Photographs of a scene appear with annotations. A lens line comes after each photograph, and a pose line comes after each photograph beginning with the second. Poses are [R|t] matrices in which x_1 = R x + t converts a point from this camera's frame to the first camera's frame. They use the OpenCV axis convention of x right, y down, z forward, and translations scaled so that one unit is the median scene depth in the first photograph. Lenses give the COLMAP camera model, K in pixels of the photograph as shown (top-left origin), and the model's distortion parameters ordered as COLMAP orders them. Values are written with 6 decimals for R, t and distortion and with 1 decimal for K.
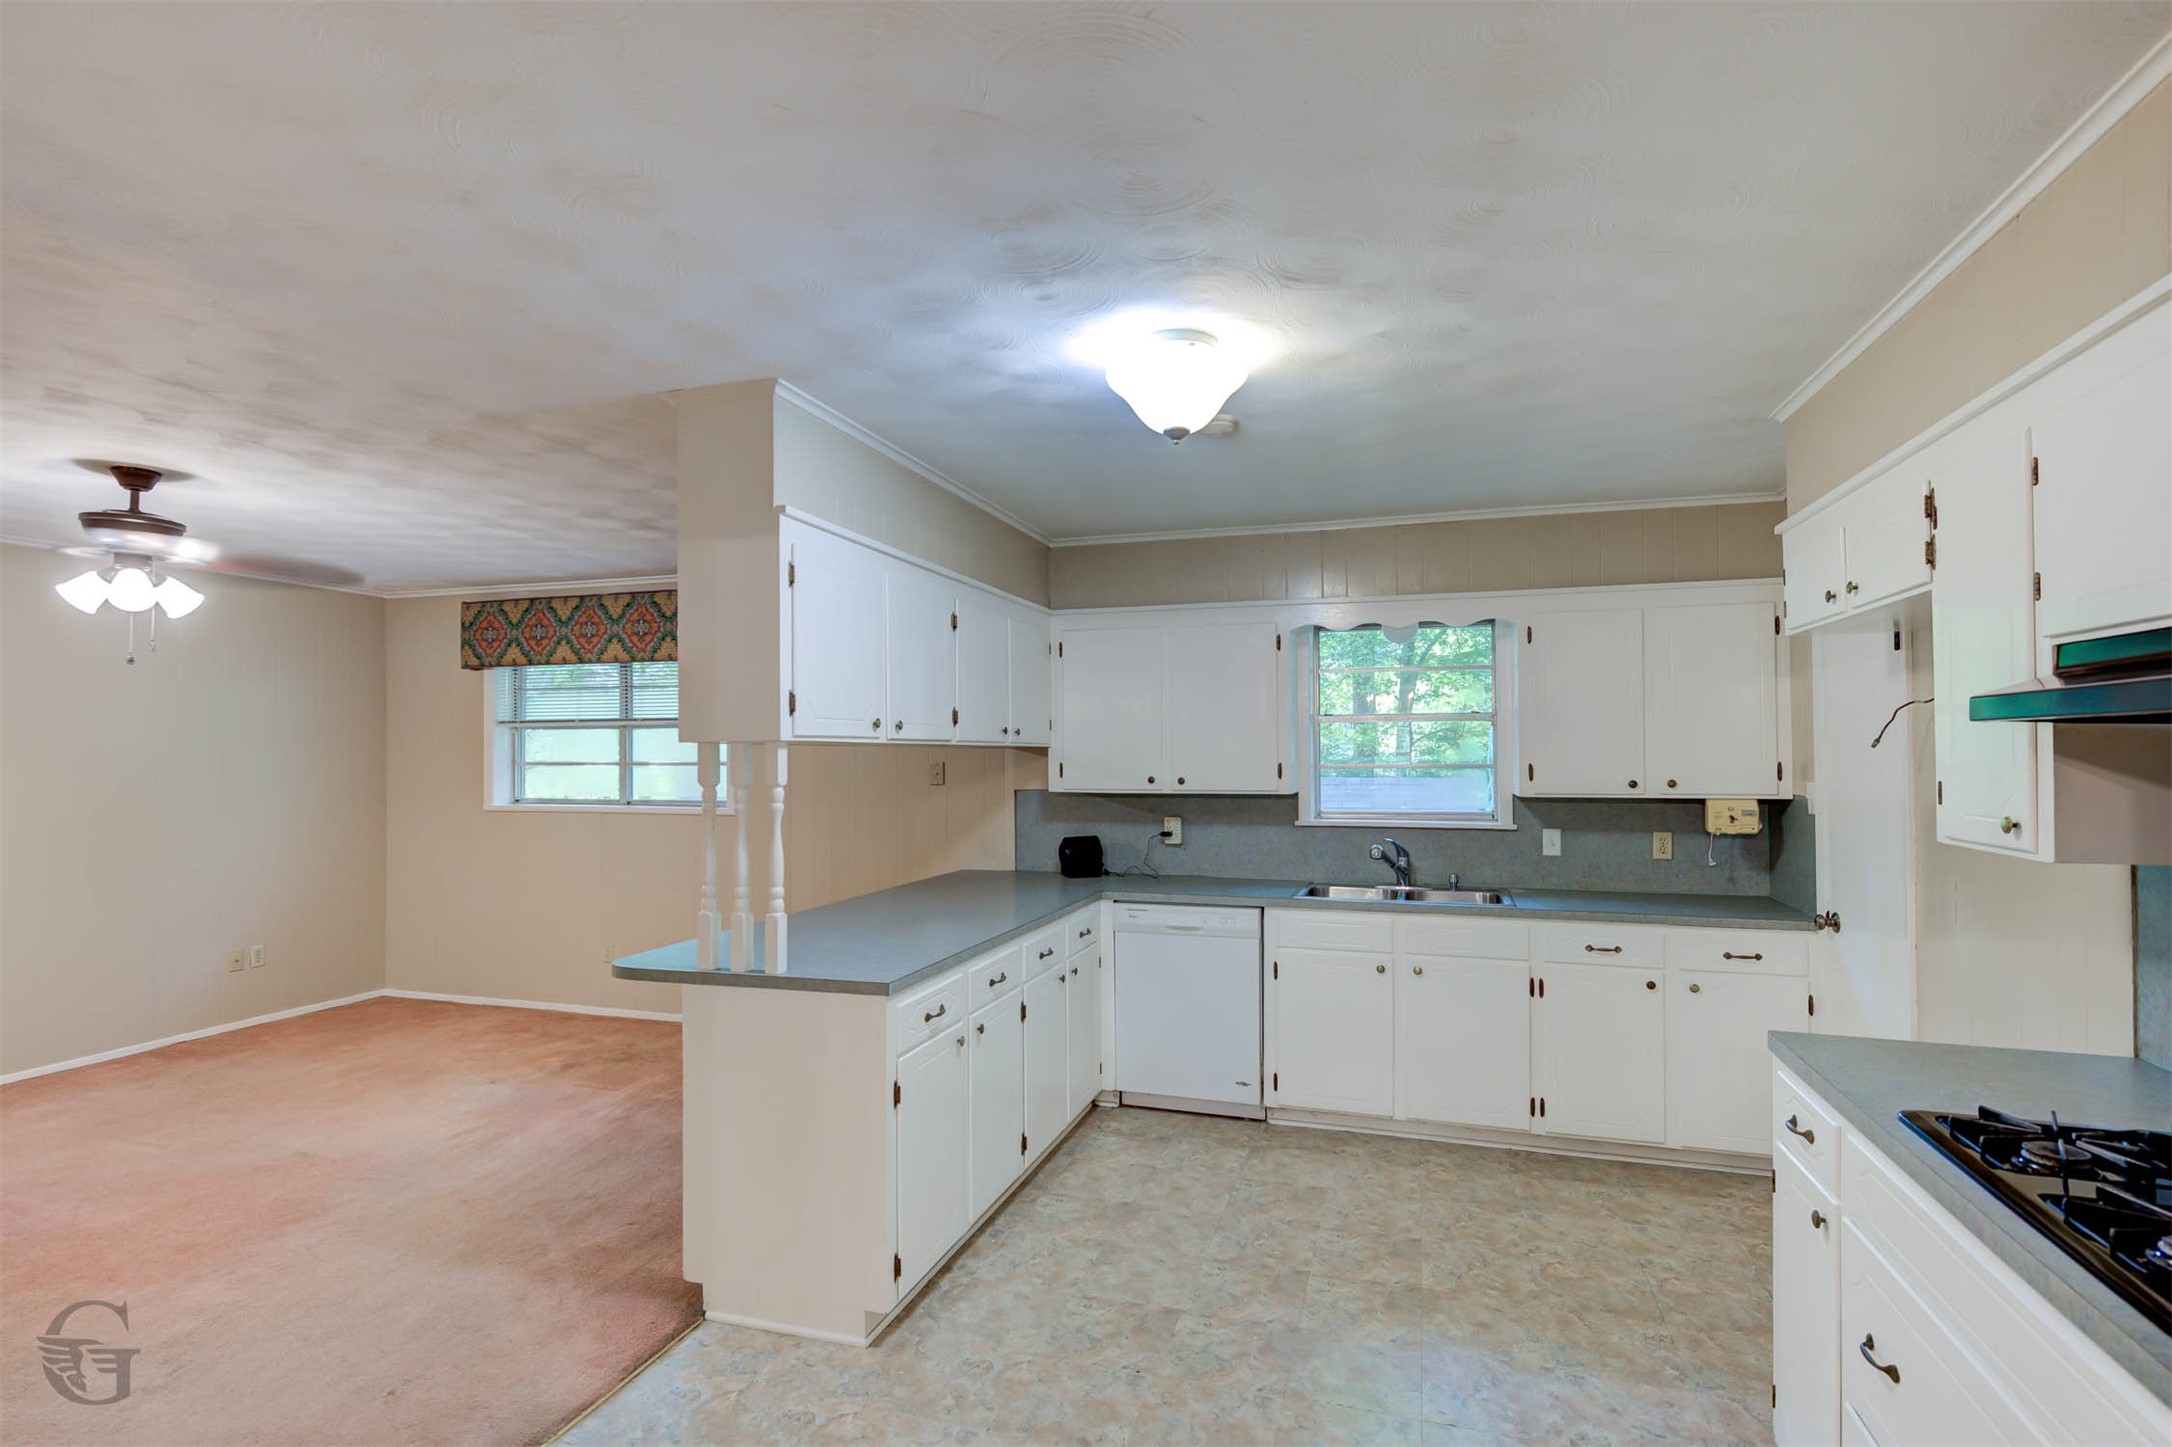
lens RADIAL K [[1050.1, 0, 1095.6], [0, 1050.1, 741.4], [0, 0, 1]] dist [0.003402, -0.002214]
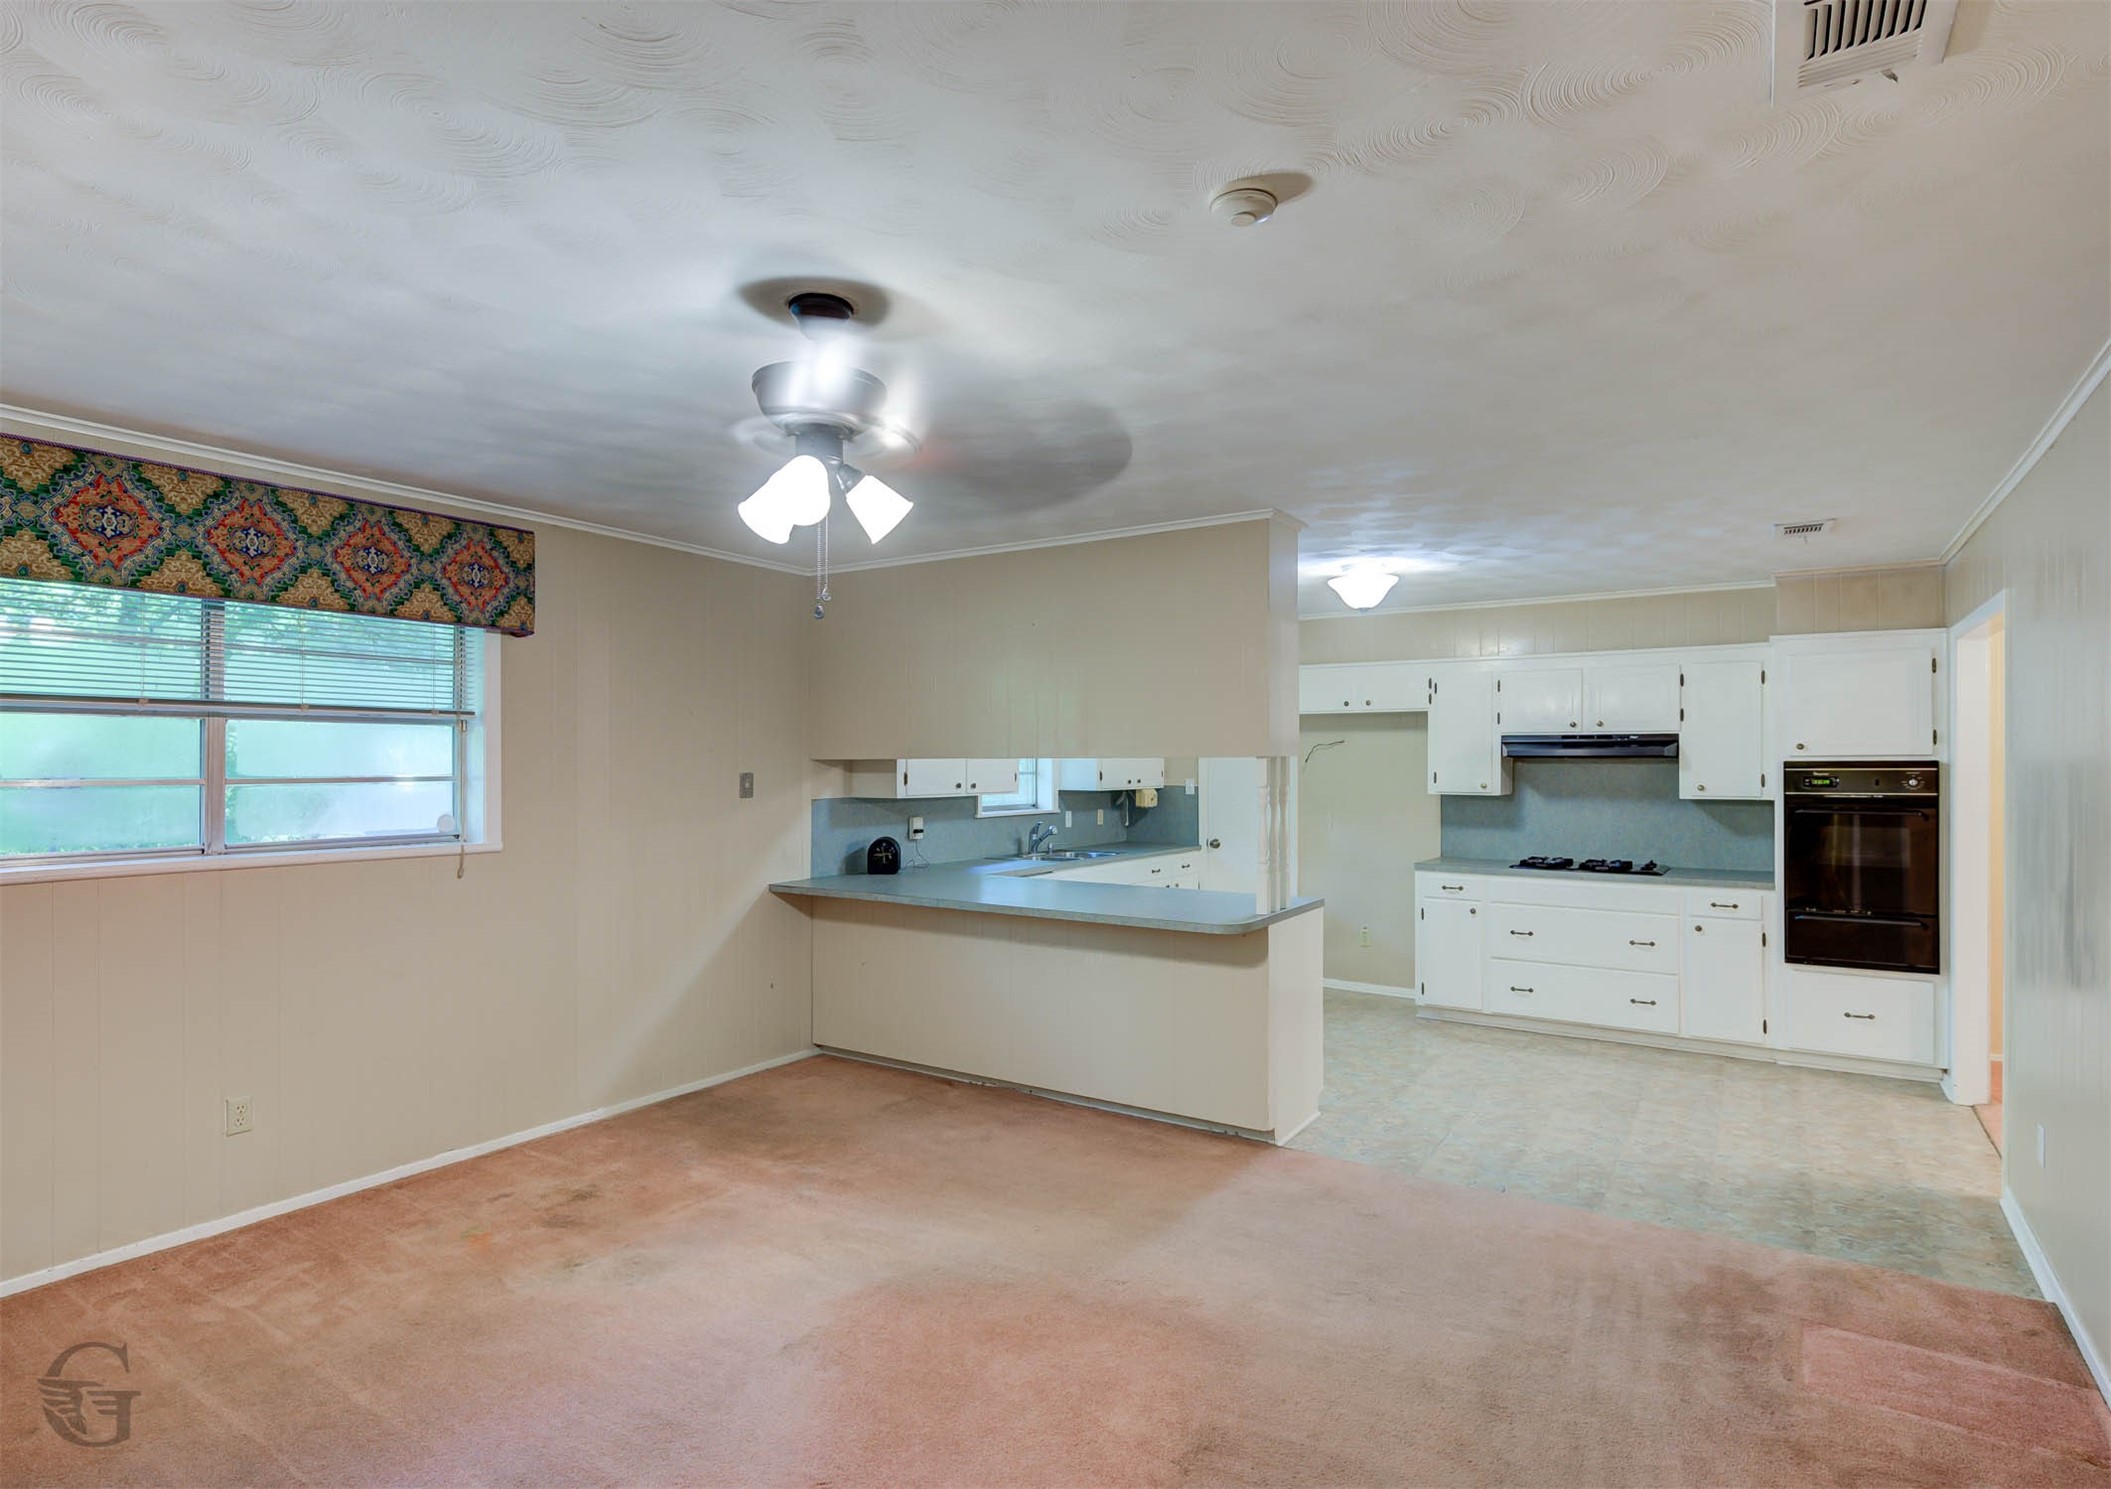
lens RADIAL K [[1101.9, 0, 1054.3], [0, 1101.9, 757.5], [0, 0, 1]] dist [0.005580, -0.002016]
pose [[0.274036, 0.007467, 0.961691, -1.129583], [-0.011249, 0.999926, -0.004558, 0.007594], [-0.961654, -0.009569, 0.274099, 0.512959]]
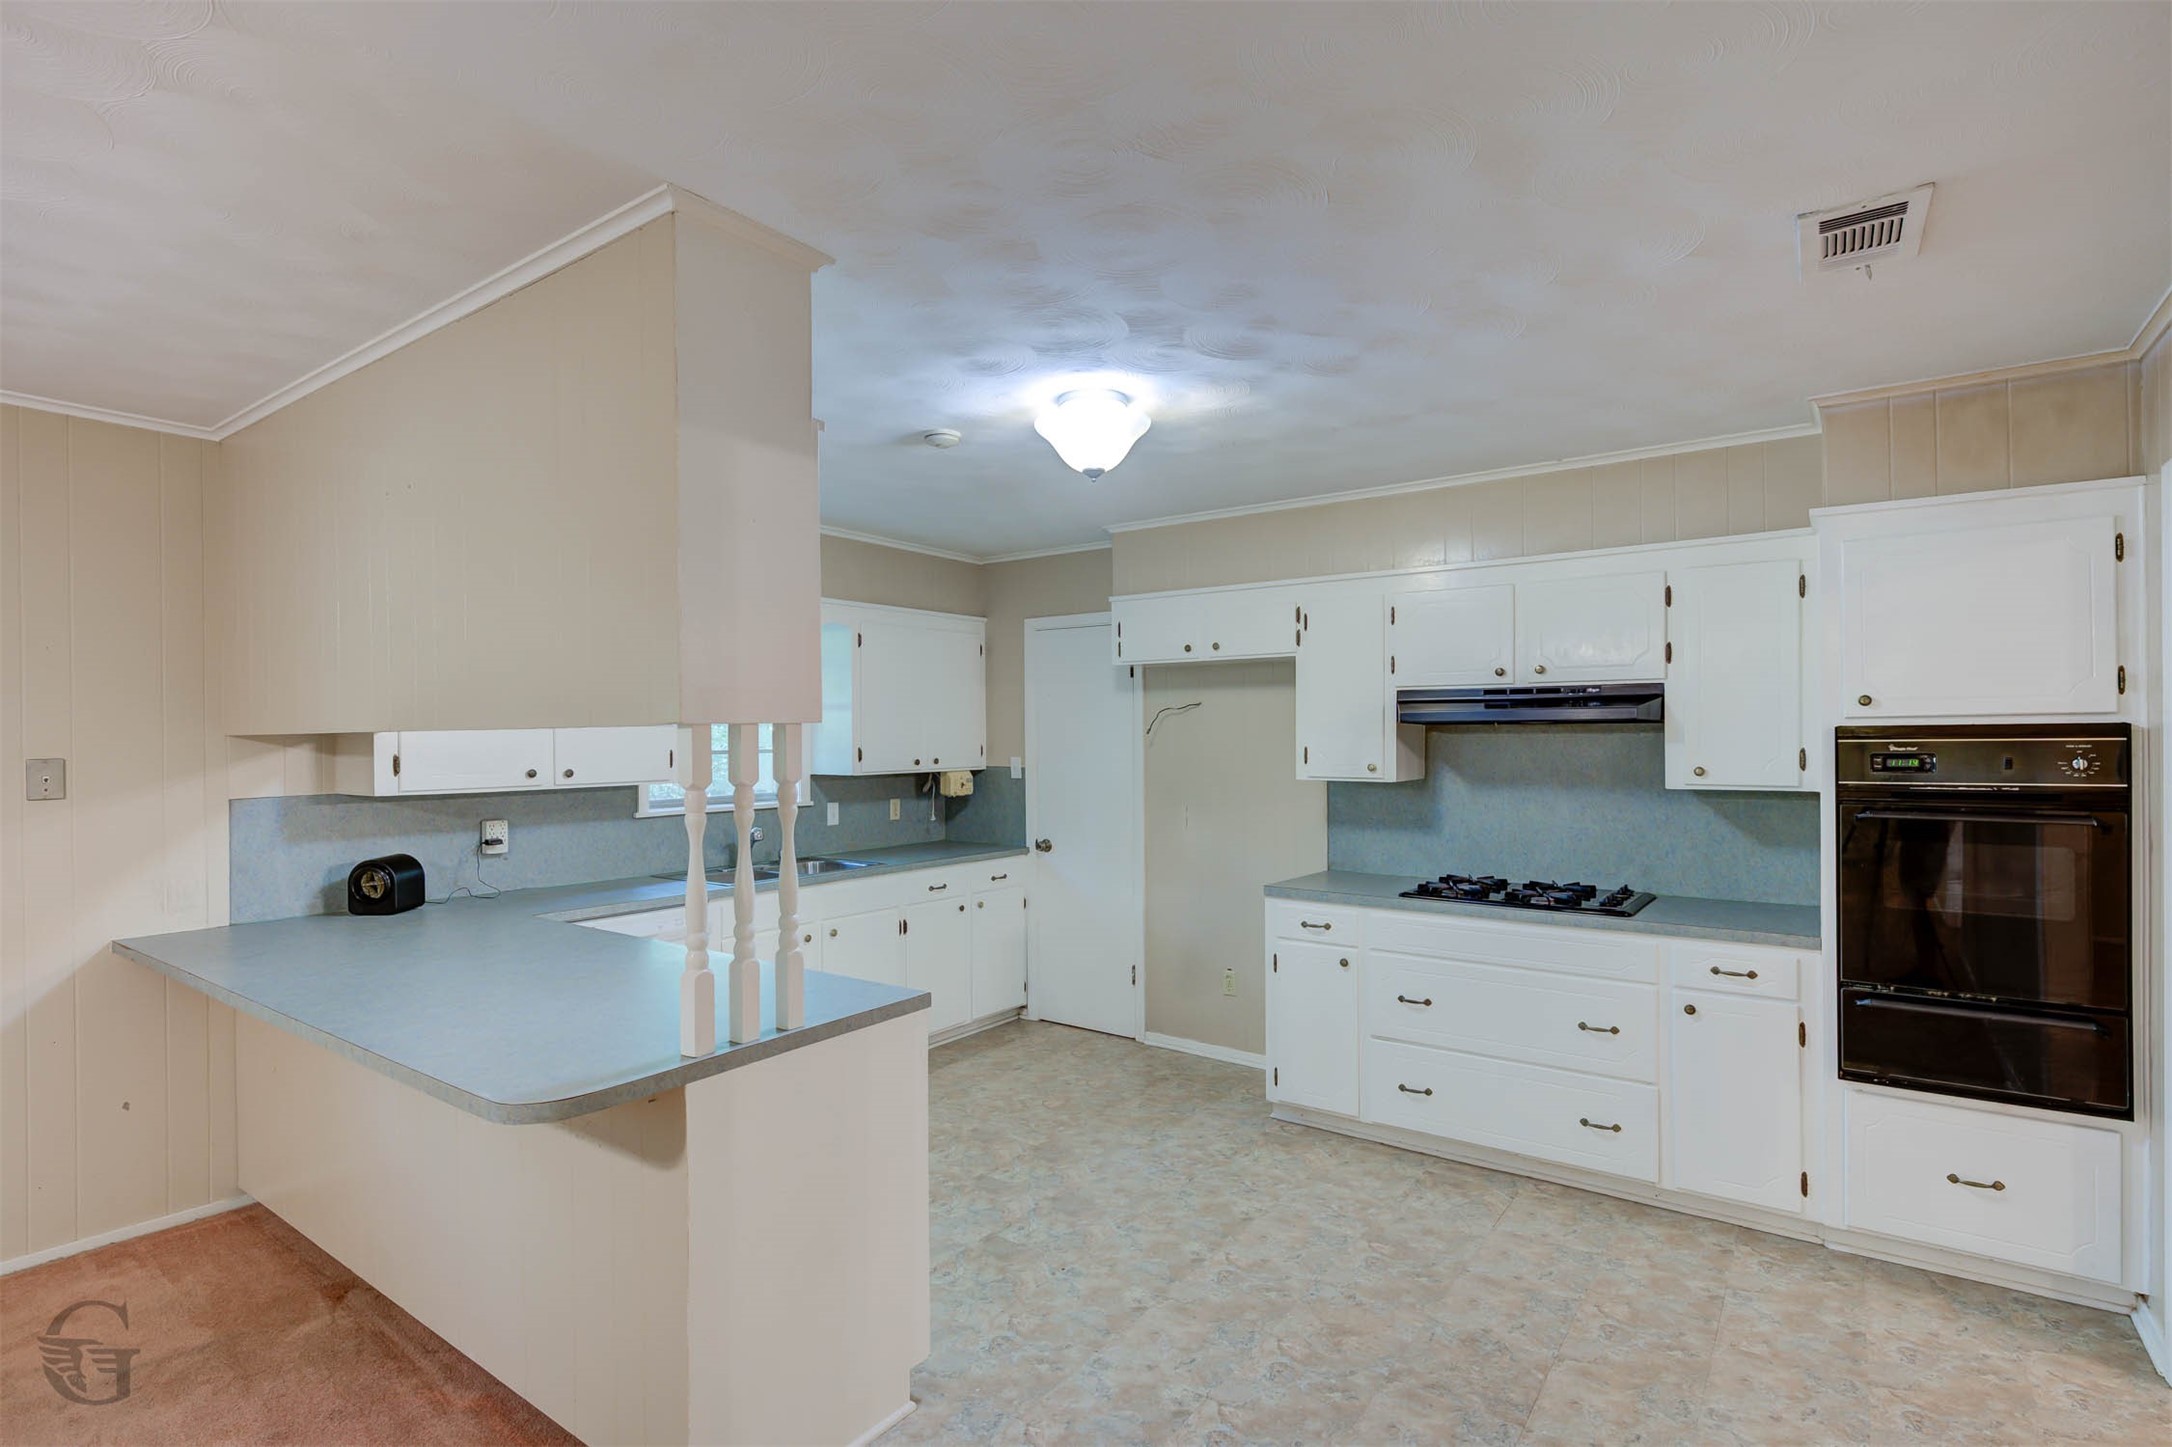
lens RADIAL K [[1050.1, 0, 1087.4], [0, 1050.1, 736.8], [0, 0, 1]] dist [0.003402, -0.002214]
pose [[0.321539, -0.000132, 0.946896, -0.556222], [-0.004346, 0.999989, 0.001615, 0.004998], [-0.946886, -0.004634, 0.321535, 0.319859]]
